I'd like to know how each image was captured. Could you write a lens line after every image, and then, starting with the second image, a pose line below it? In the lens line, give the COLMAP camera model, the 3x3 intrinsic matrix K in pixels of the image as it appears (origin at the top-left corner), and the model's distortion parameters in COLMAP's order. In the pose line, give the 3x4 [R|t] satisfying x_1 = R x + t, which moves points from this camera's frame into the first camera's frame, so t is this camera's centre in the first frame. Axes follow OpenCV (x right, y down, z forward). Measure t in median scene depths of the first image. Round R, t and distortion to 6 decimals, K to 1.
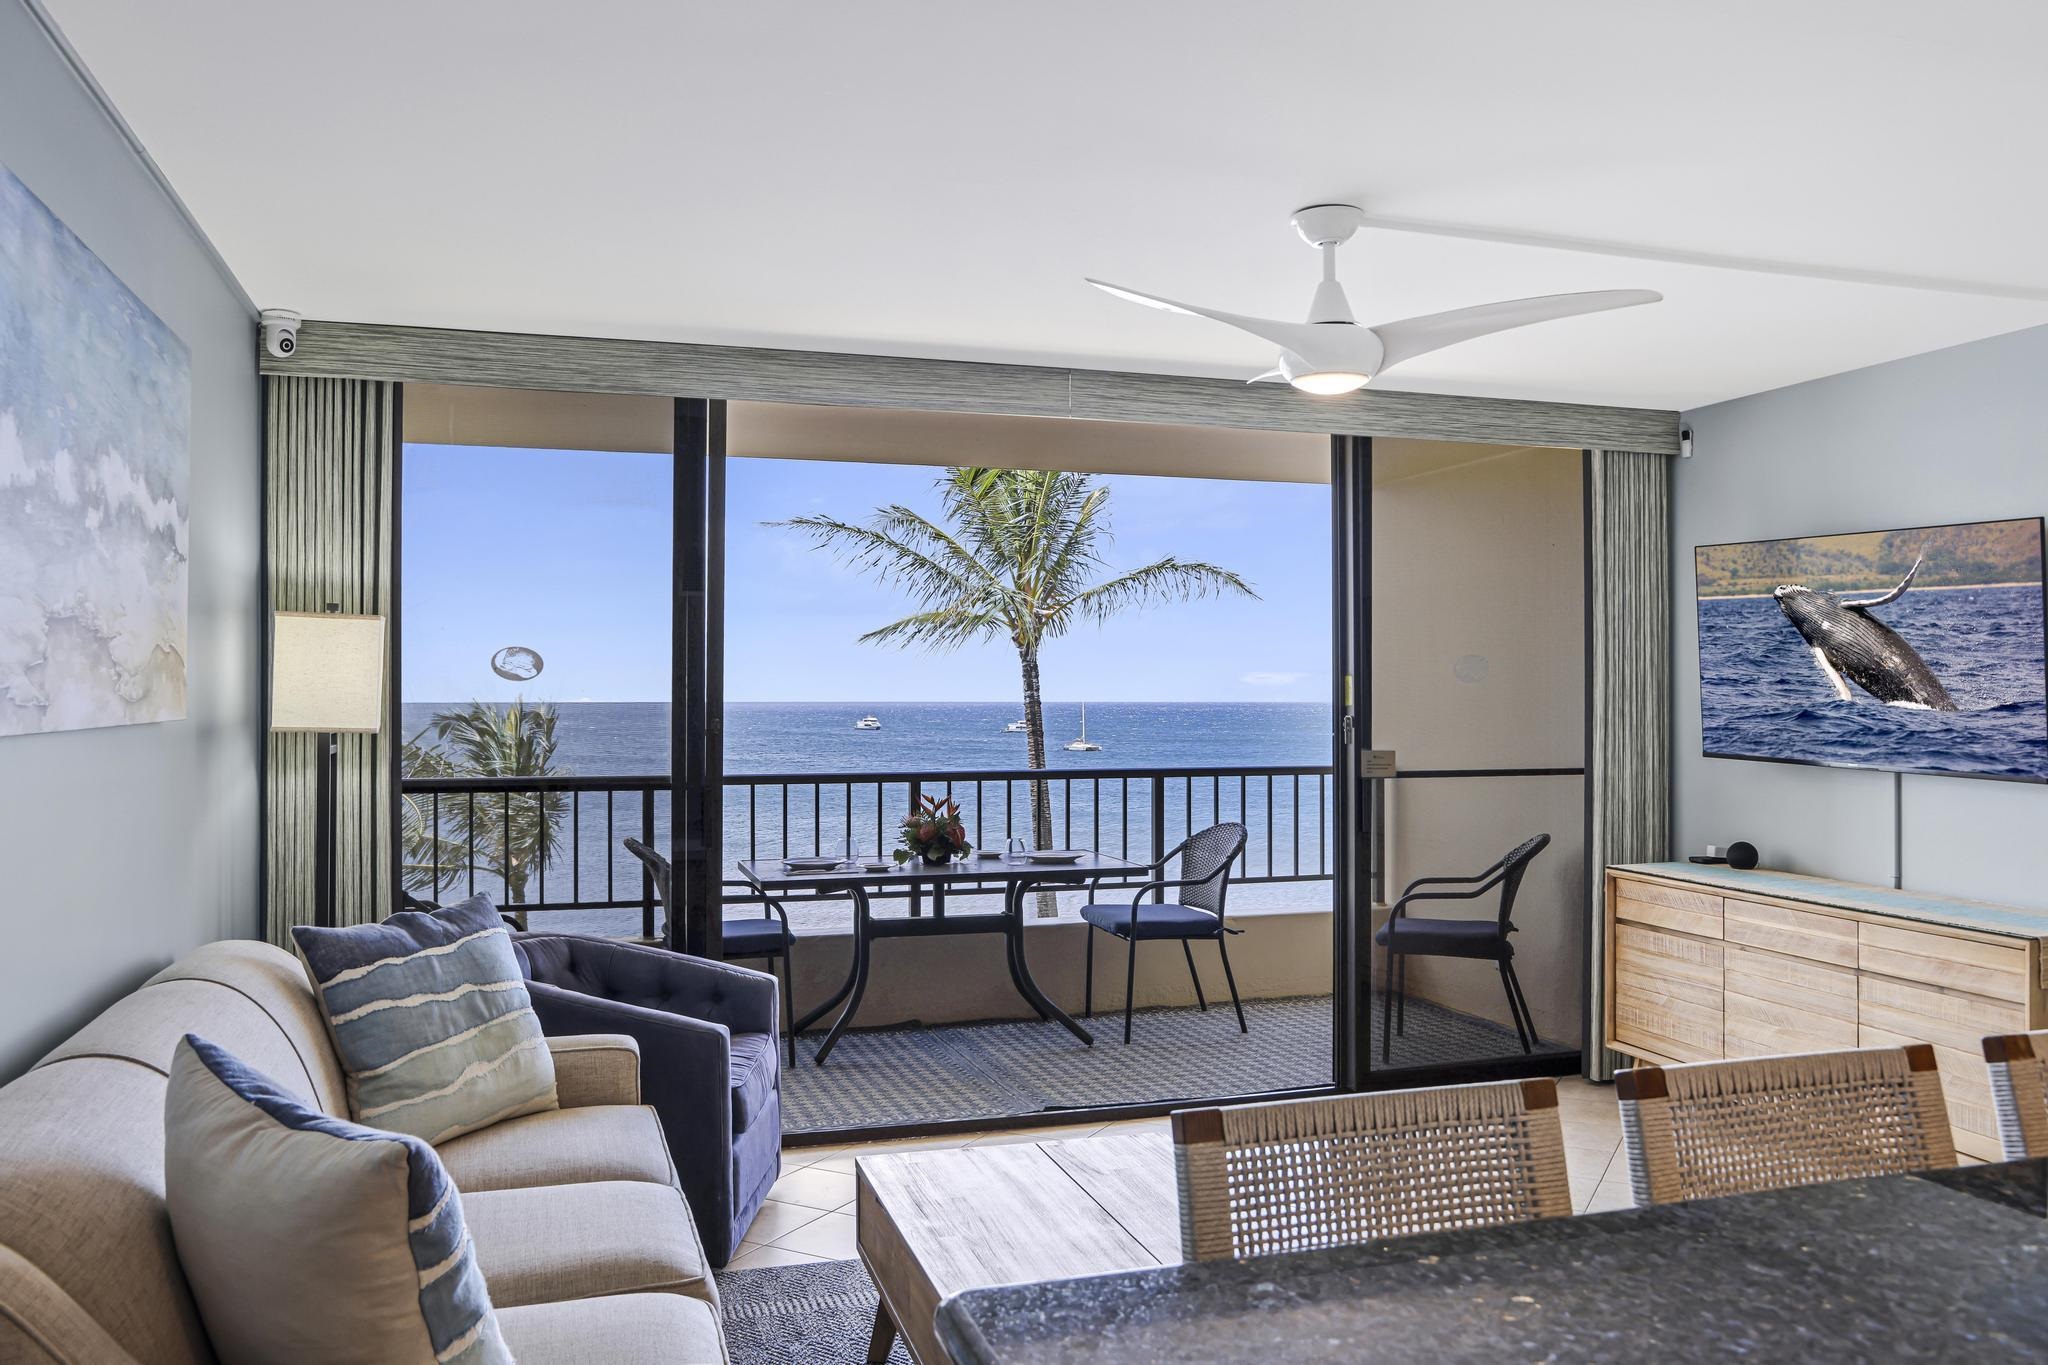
lens RADIAL K [[1576.4, 0, 1024.0], [0, 1576.4, 682.5], [0, 0, 1]] dist [-0.047339, 0.006416]
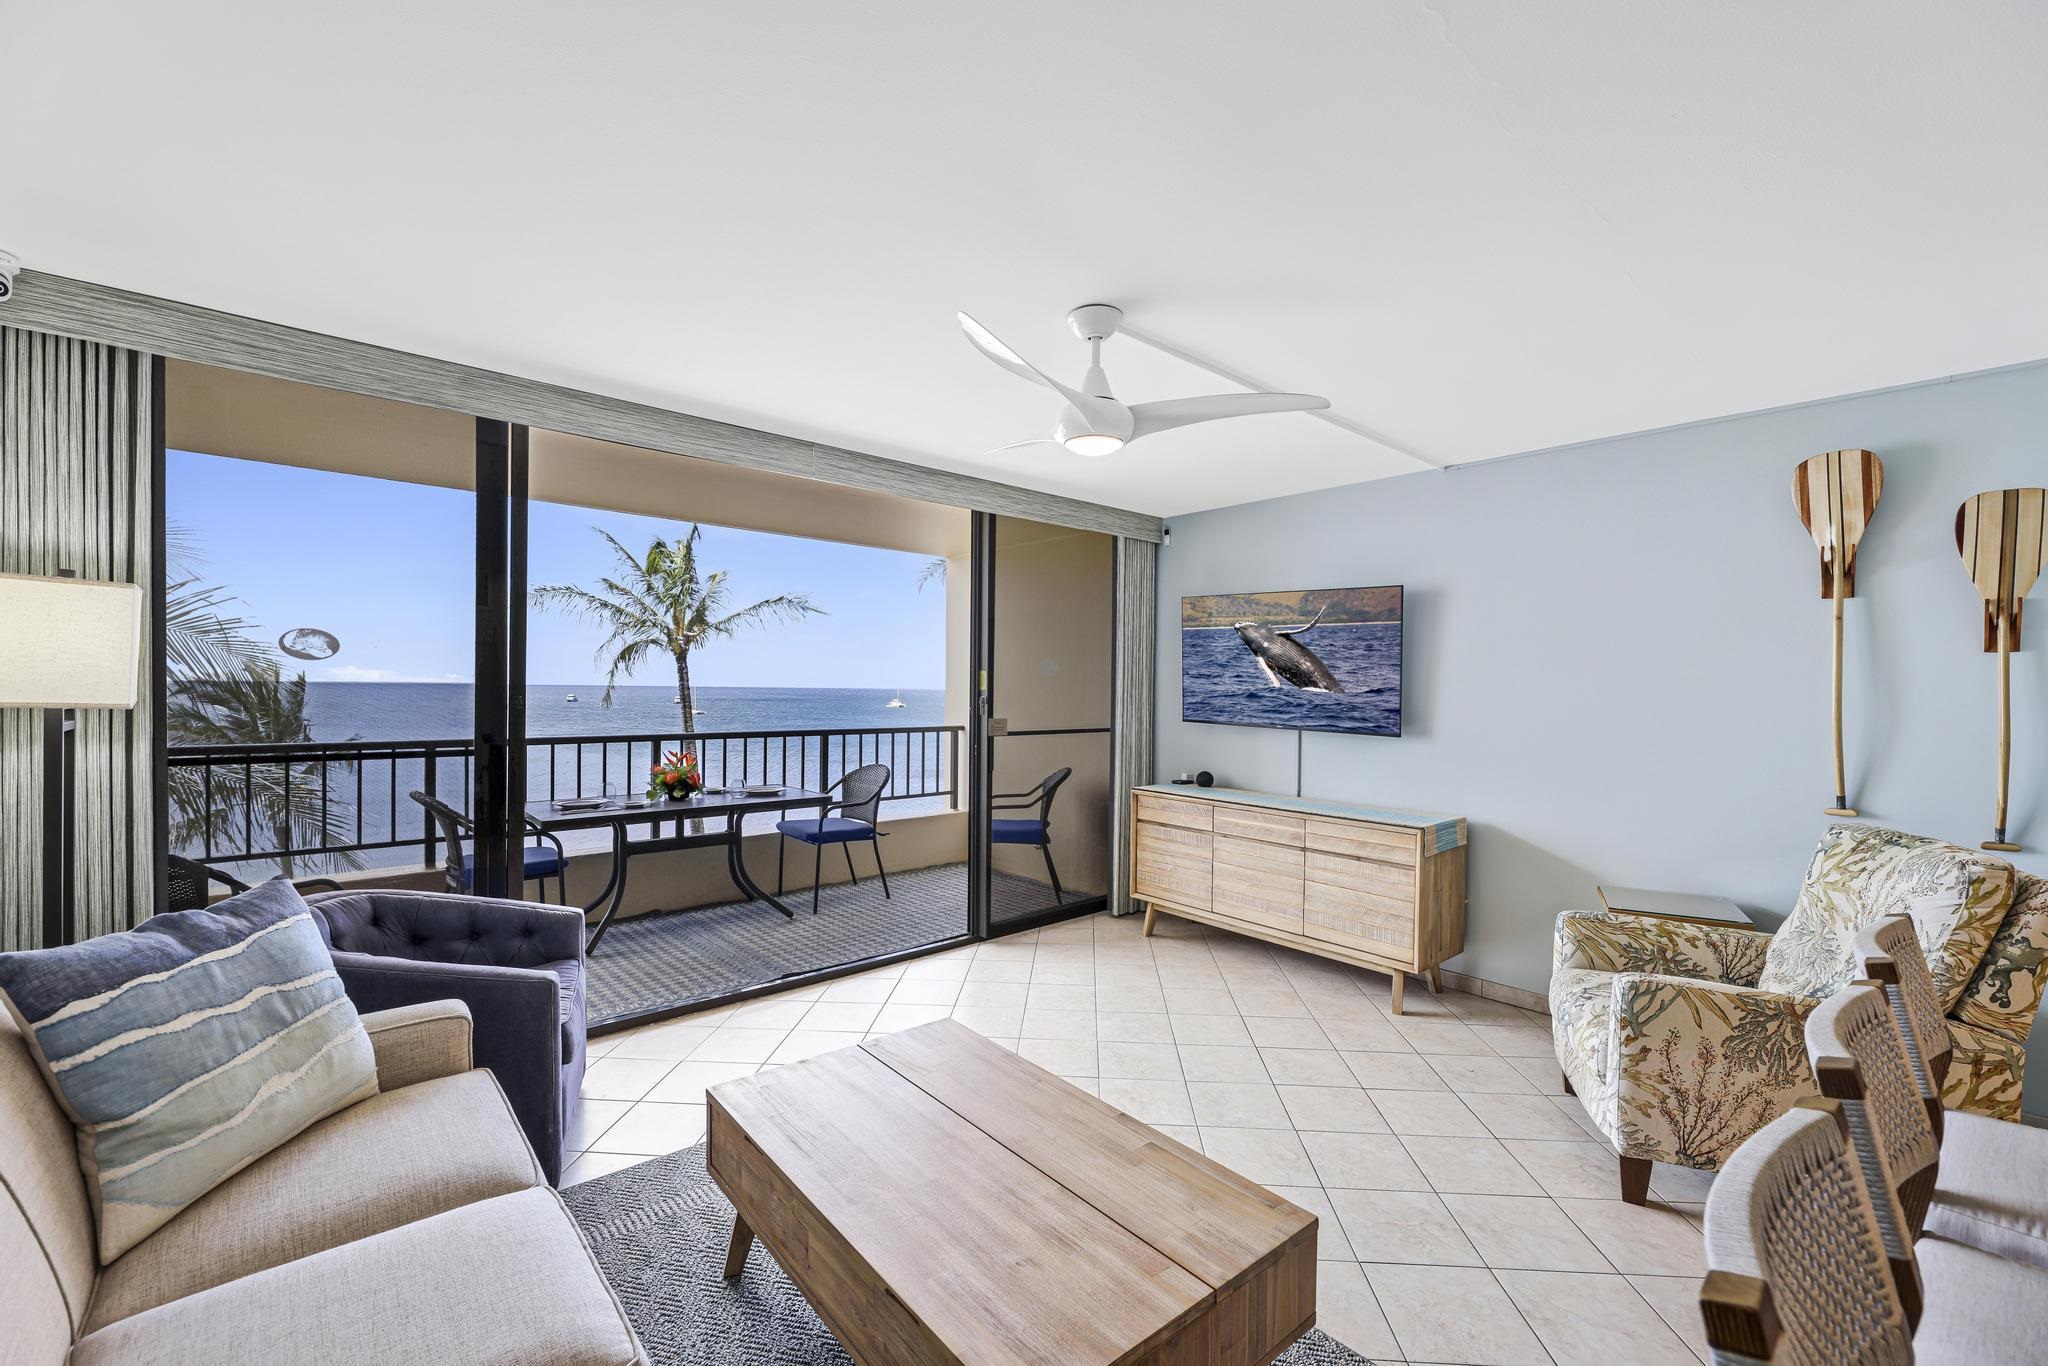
lens RADIAL K [[836.2, 0, 1019.5], [0, 836.2, 699.0], [0, 0, 1]] dist [0.010755, -0.006791]
pose [[0.916280, 0.004313, 0.400515, -0.093482], [-0.014396, 0.999651, 0.022171, 0.005416], [-0.400280, -0.026080, 0.916022, 0.240003]]
